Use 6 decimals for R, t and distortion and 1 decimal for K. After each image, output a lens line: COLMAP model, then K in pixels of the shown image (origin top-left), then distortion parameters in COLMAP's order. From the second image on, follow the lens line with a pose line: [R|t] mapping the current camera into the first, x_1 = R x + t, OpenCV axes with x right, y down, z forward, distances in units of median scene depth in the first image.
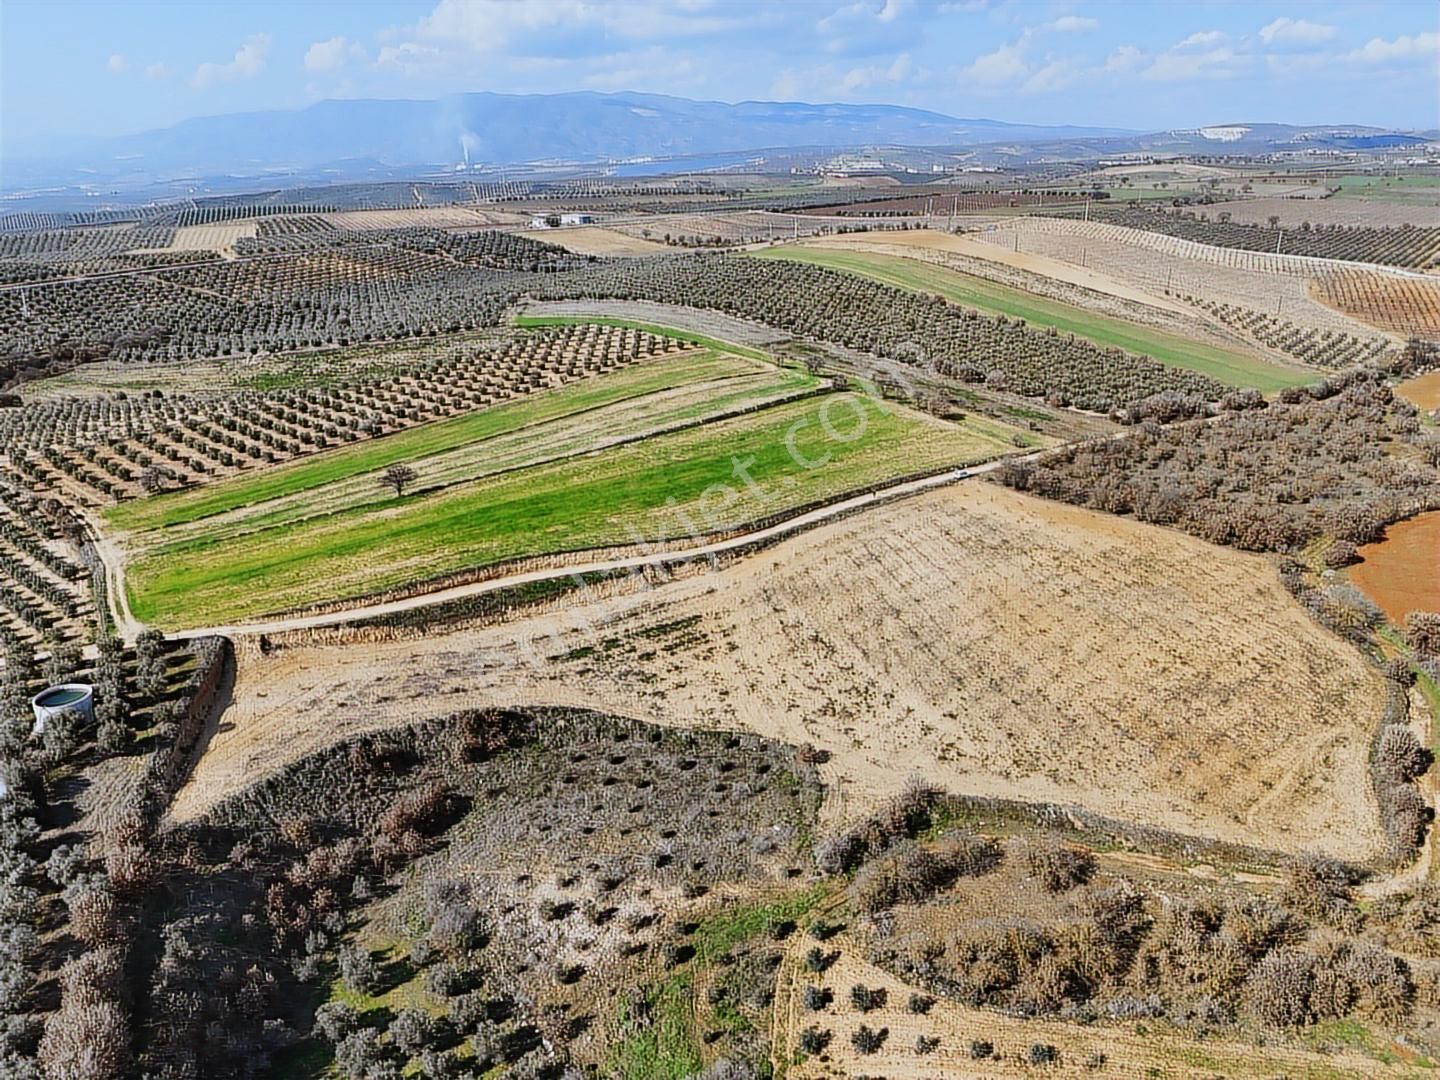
lens RADIAL K [[1058.2, 0, 722.9], [0, 1058.2, 536.0], [0, 0, 1]] dist [0.069406, -0.060931]
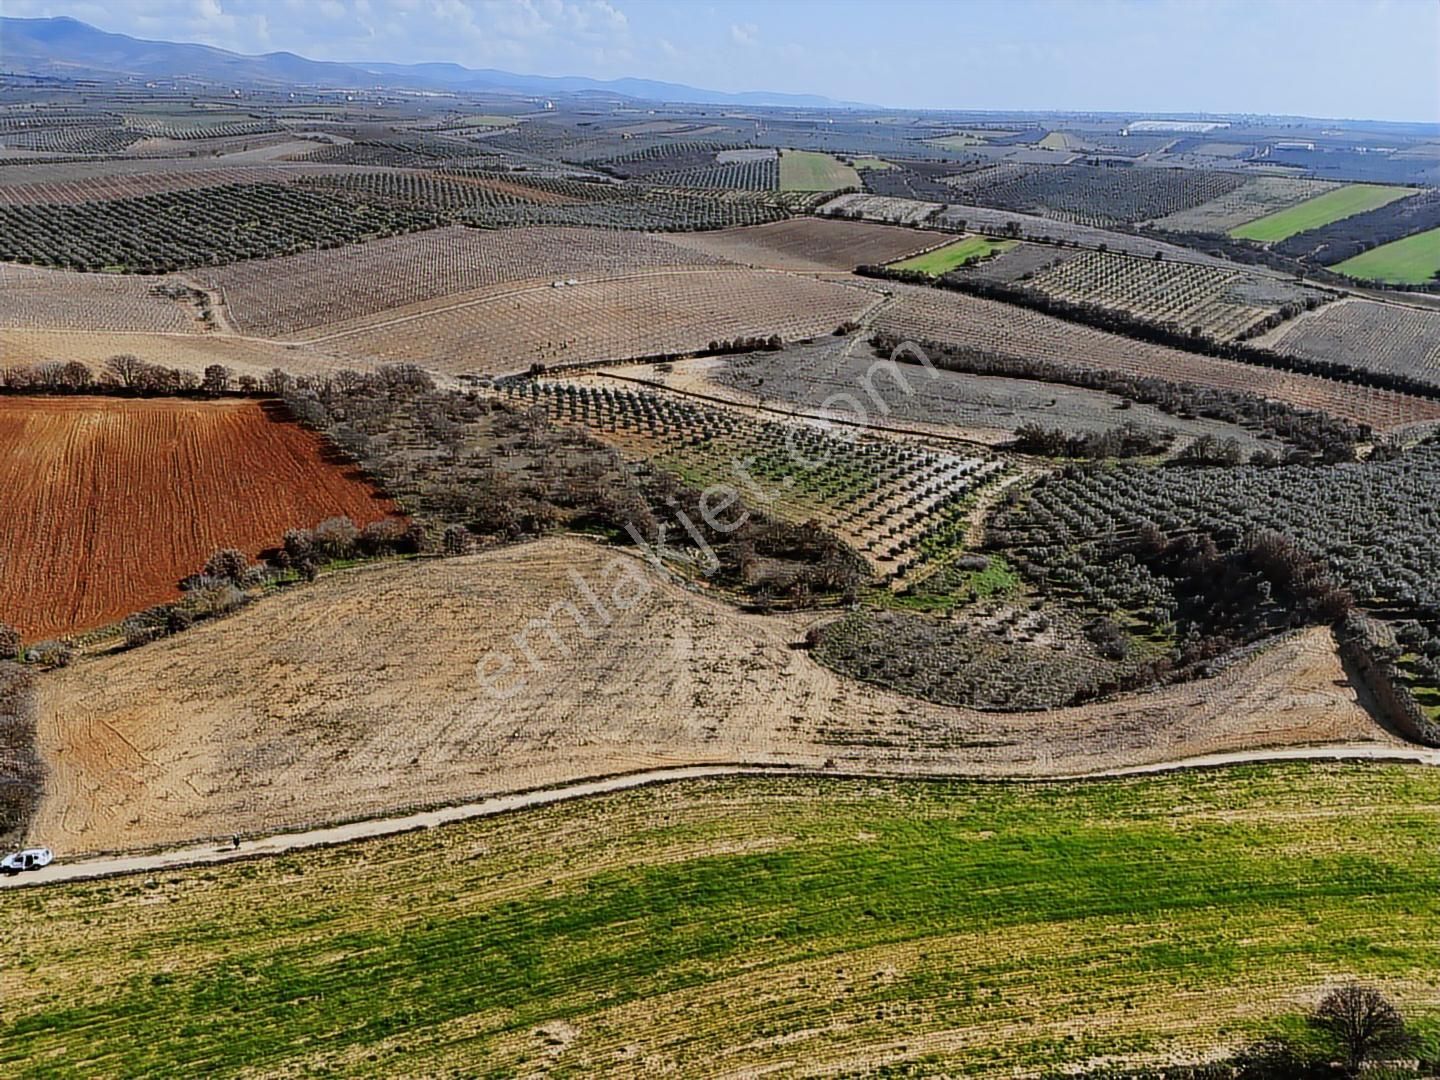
lens RADIAL K [[1058.2, 0, 723.4], [0, 1058.2, 548.5], [0, 0, 1]] dist [0.069406, -0.060931]
pose [[-0.879323, -0.179551, 0.441081, -0.253424], [0.158376, 0.763228, 0.626419, -0.476576], [-0.449119, 0.620681, -0.642687, 1.291436]]
